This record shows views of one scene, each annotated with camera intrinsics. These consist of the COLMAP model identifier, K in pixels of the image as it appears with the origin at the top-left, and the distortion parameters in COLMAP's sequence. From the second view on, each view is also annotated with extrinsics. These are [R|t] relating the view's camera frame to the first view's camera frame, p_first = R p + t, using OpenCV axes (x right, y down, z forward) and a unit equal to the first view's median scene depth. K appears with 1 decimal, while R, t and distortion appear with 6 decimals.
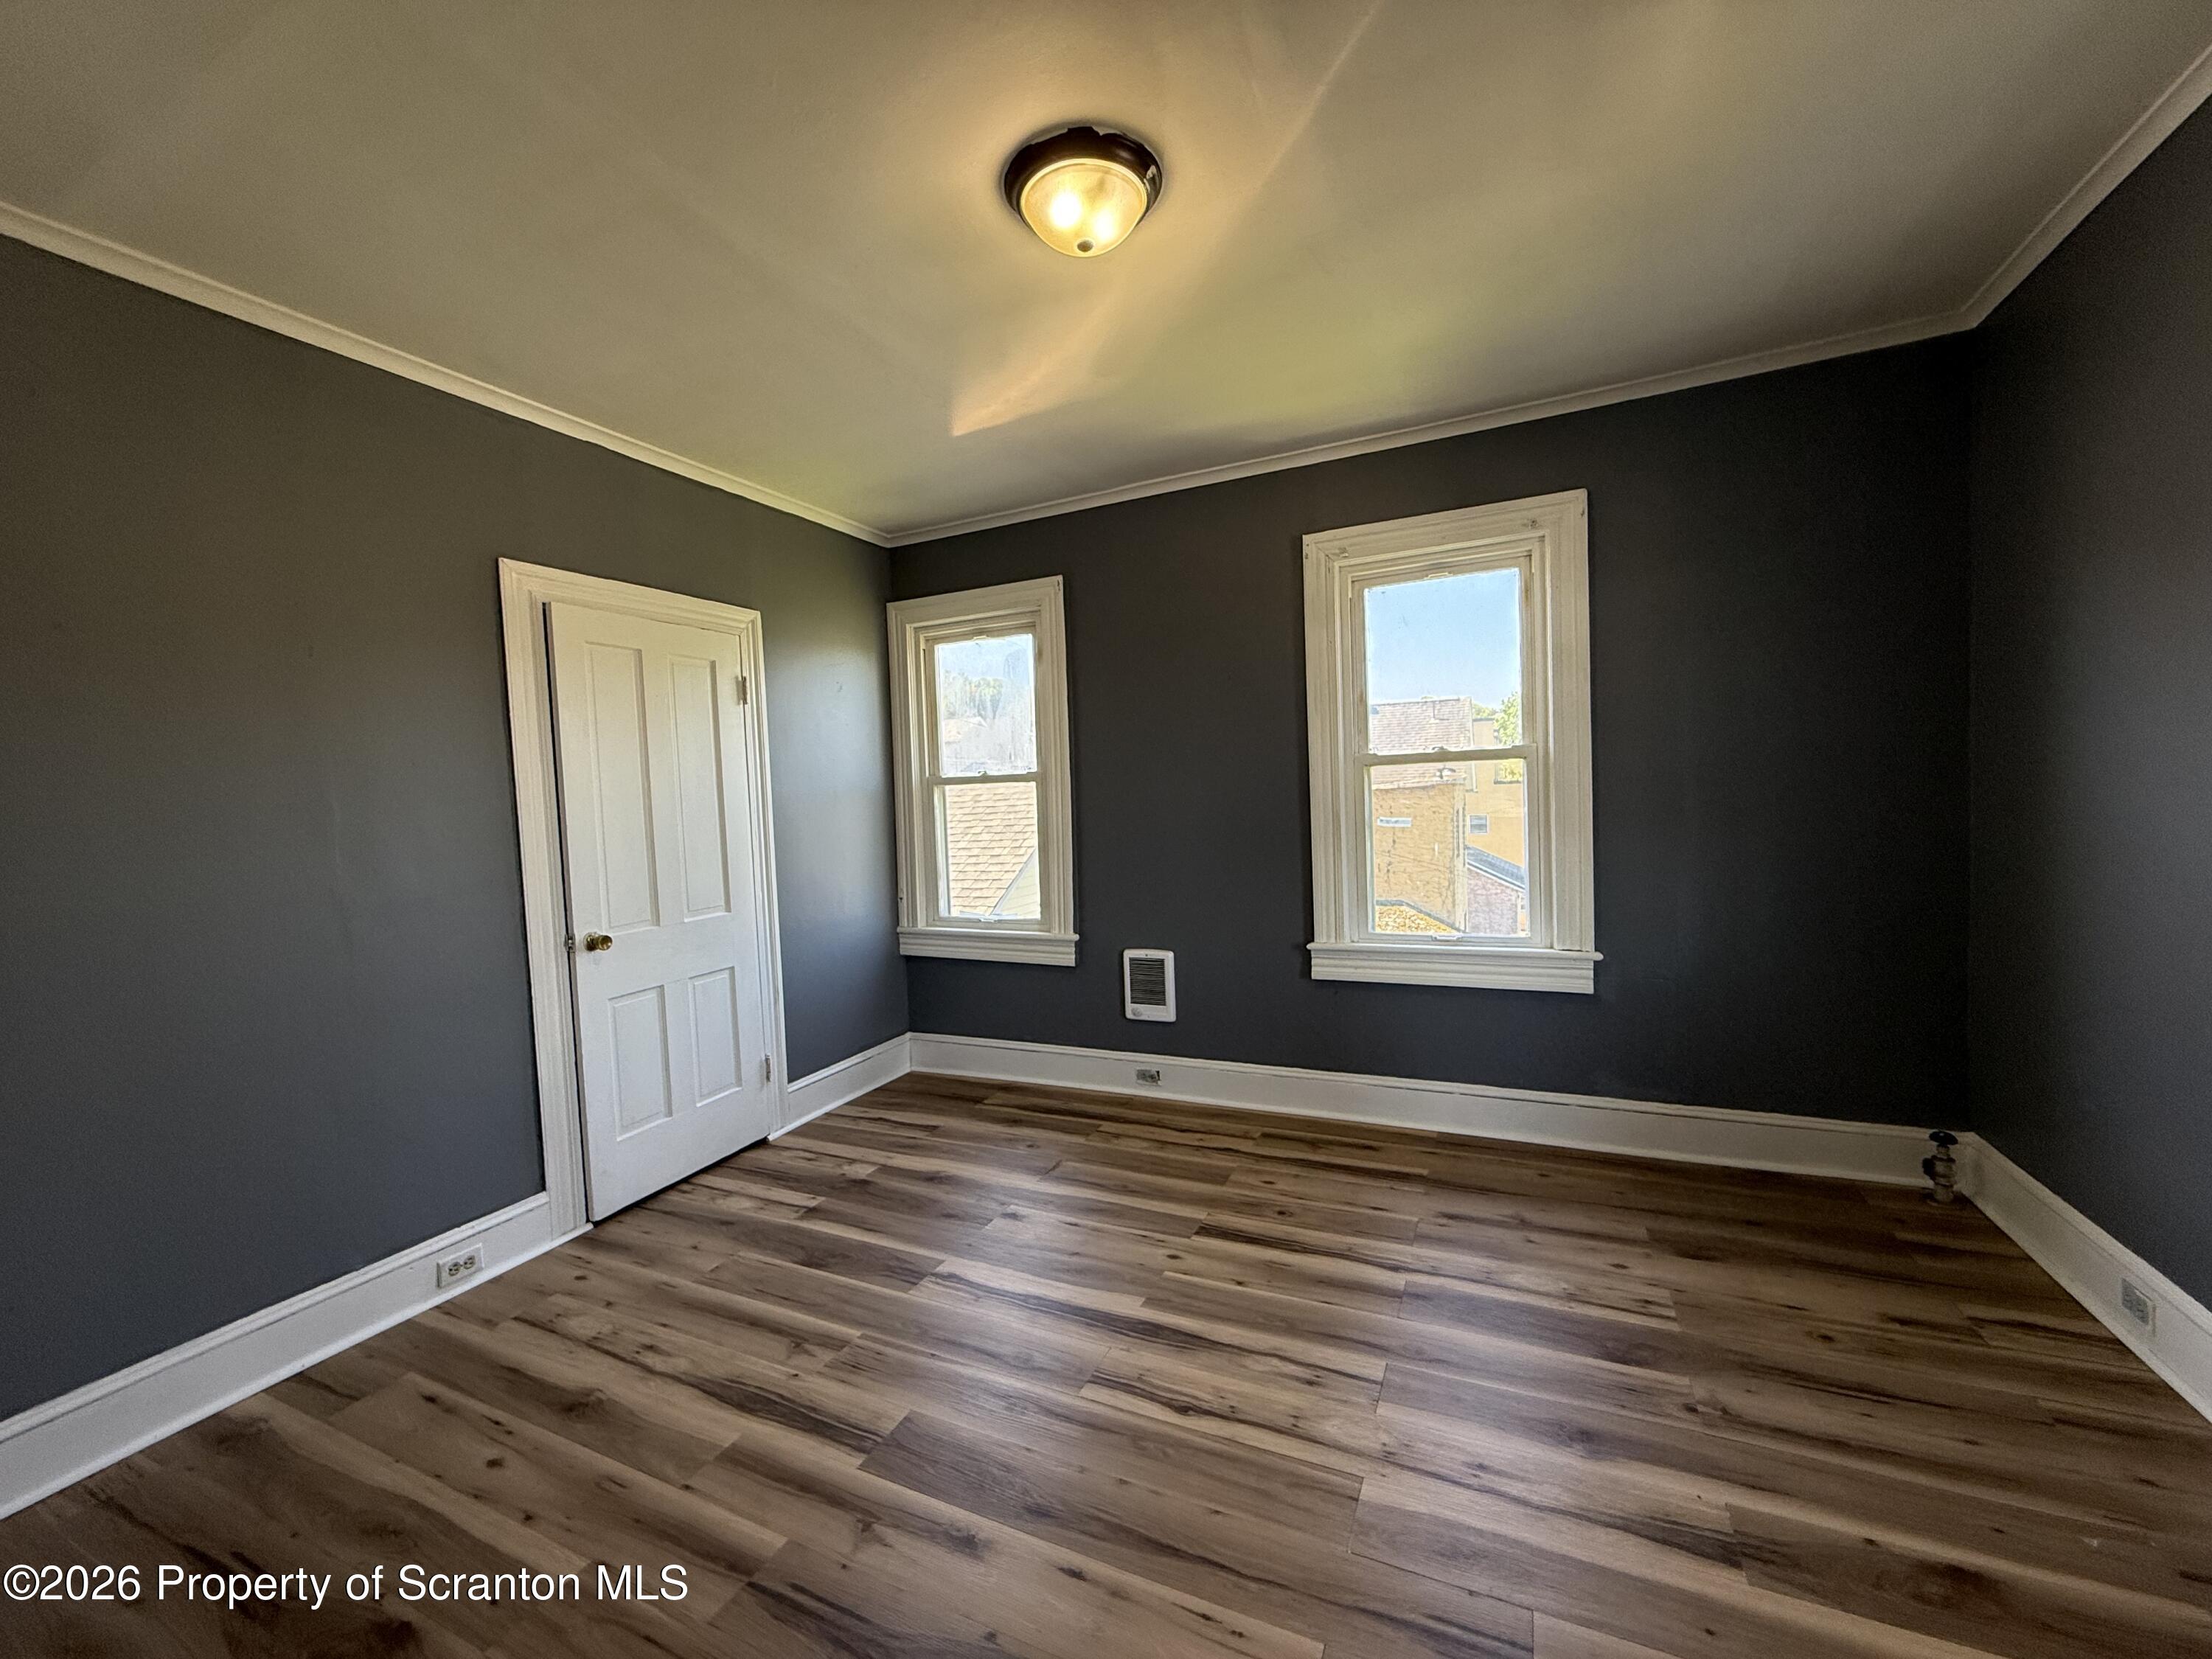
lens RADIAL K [[880.8, 0, 1096.9], [0, 880.8, 836.4], [0, 0, 1]] dist [0.001516, -0.000104]
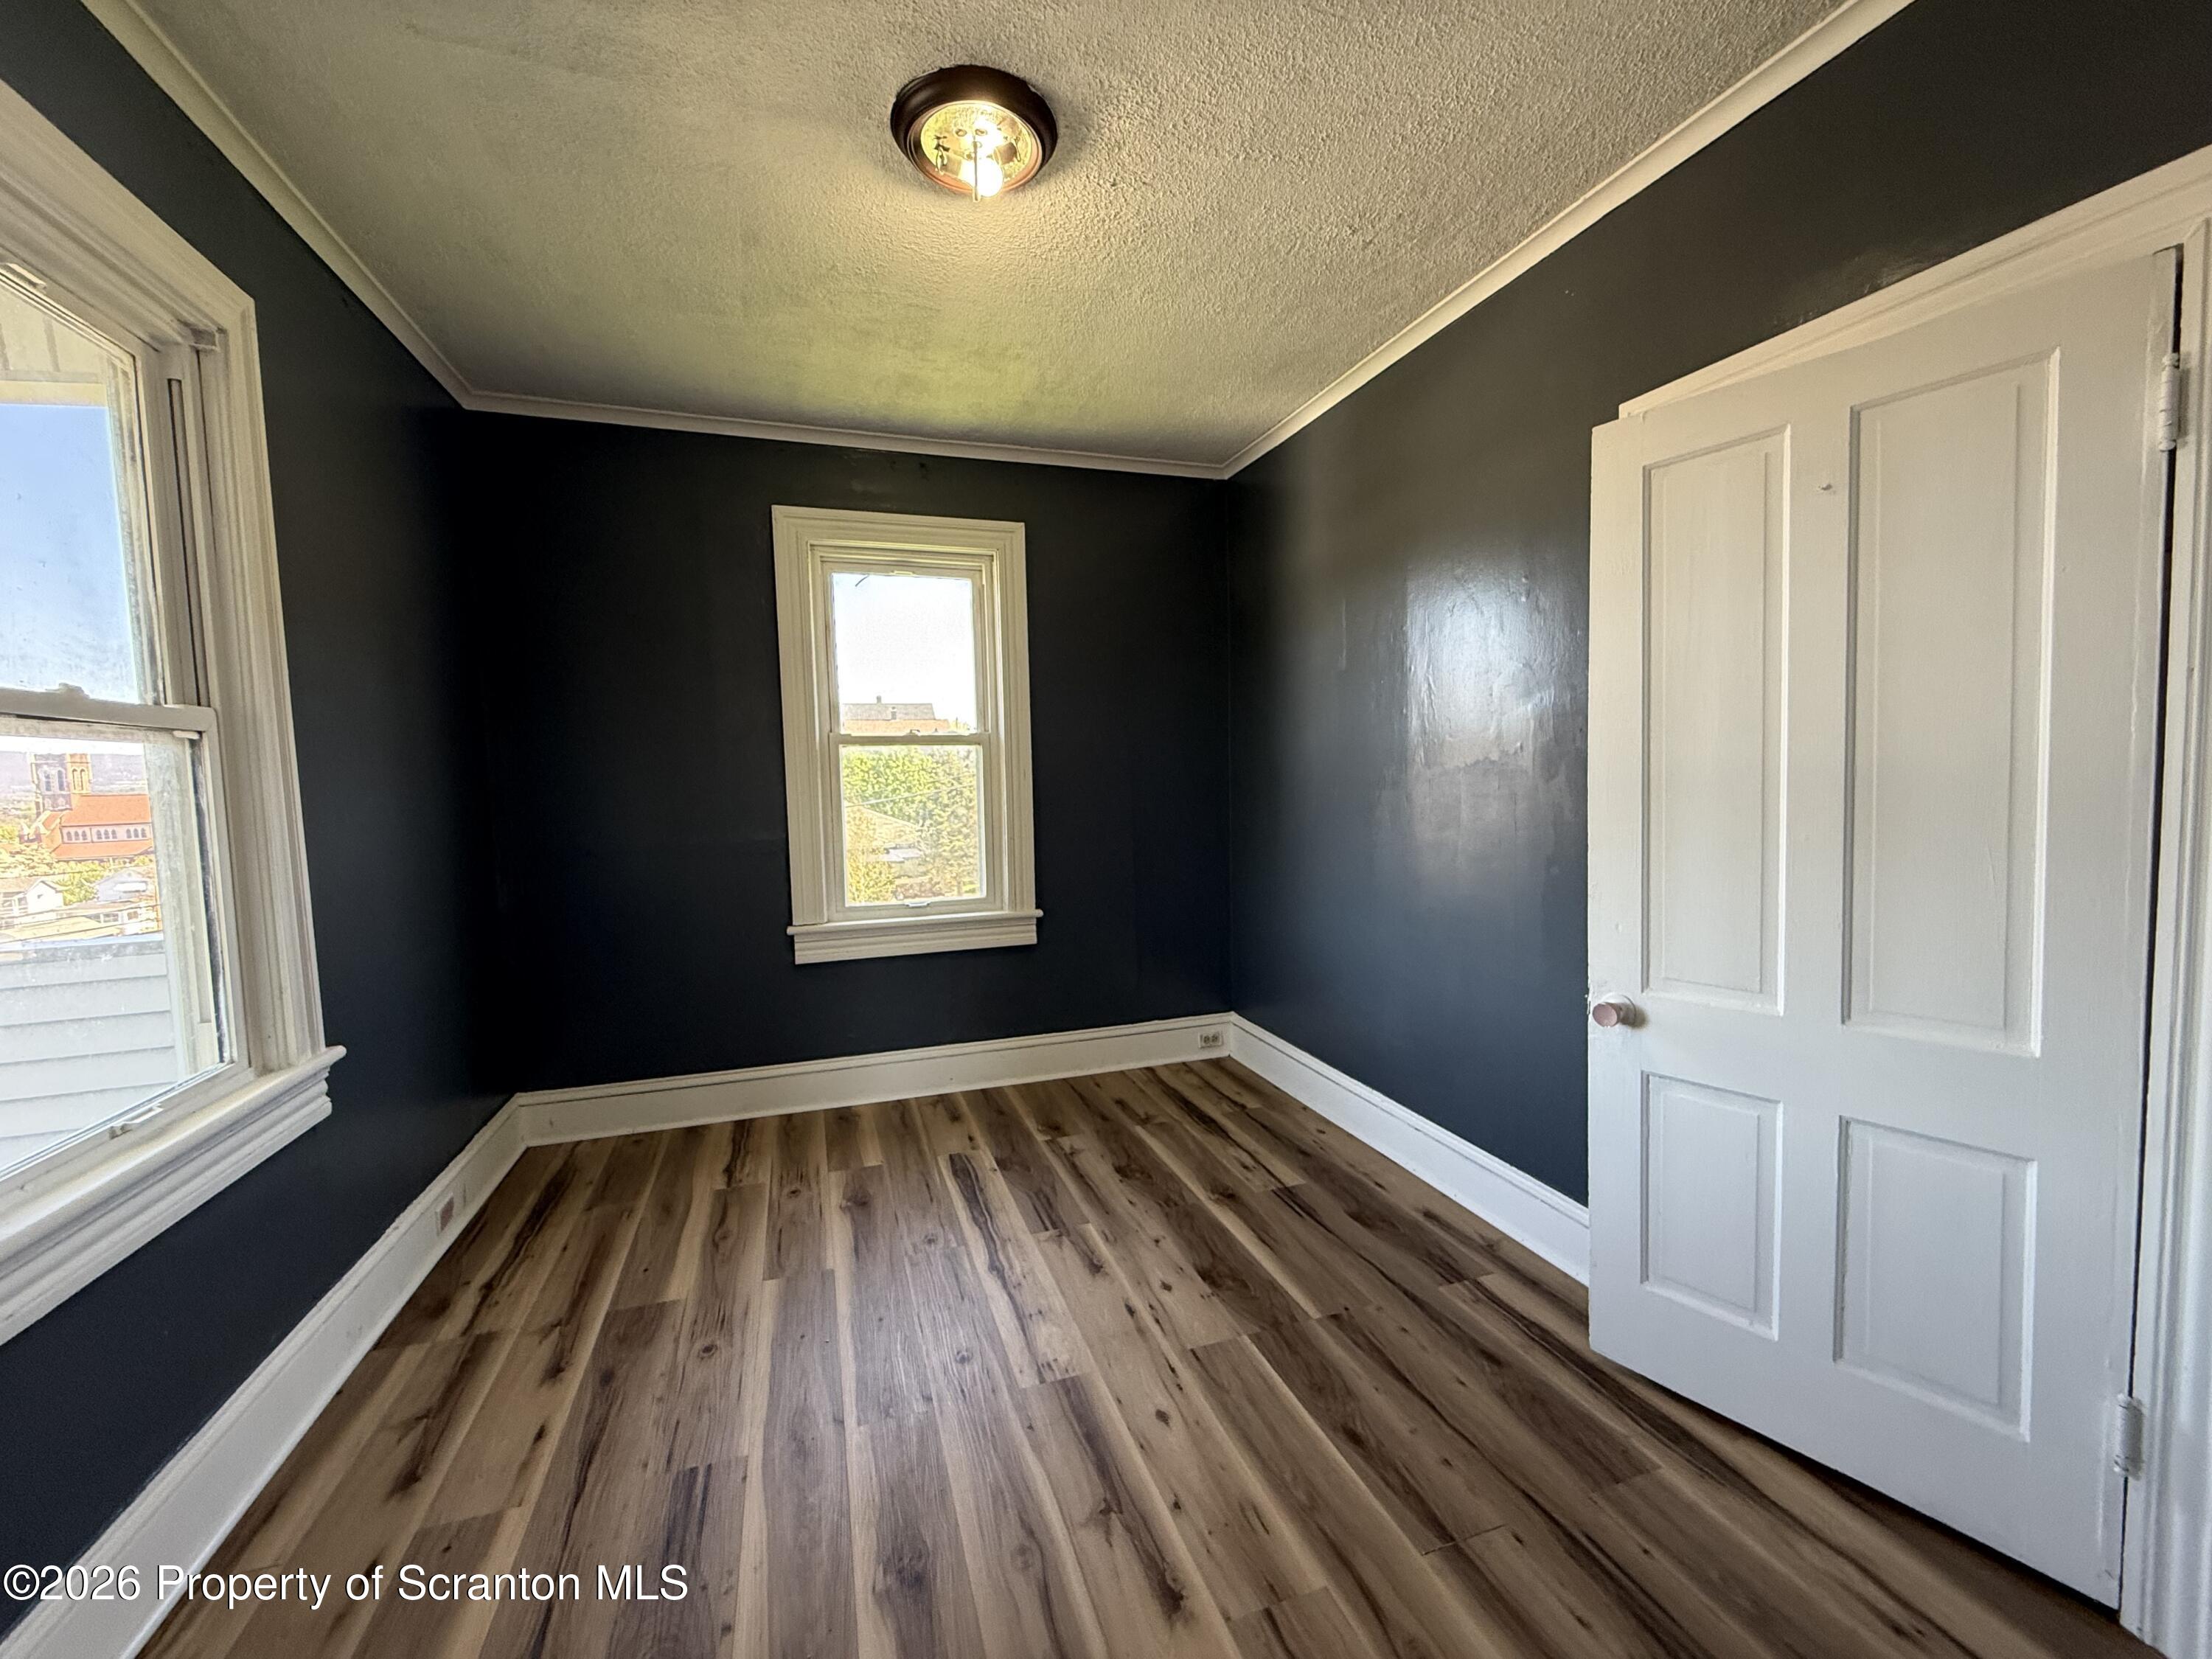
lens RADIAL K [[880.8, 0, 1087.1], [0, 880.8, 824.6], [0, 0, 1]] dist [0.001516, -0.000104]
pose [[0.723809, -0.012100, 0.689894, -0.195473], [0.008139, 0.999926, 0.008999, 0.003169], [-0.689952, -0.000899, 0.723854, 0.082403]]
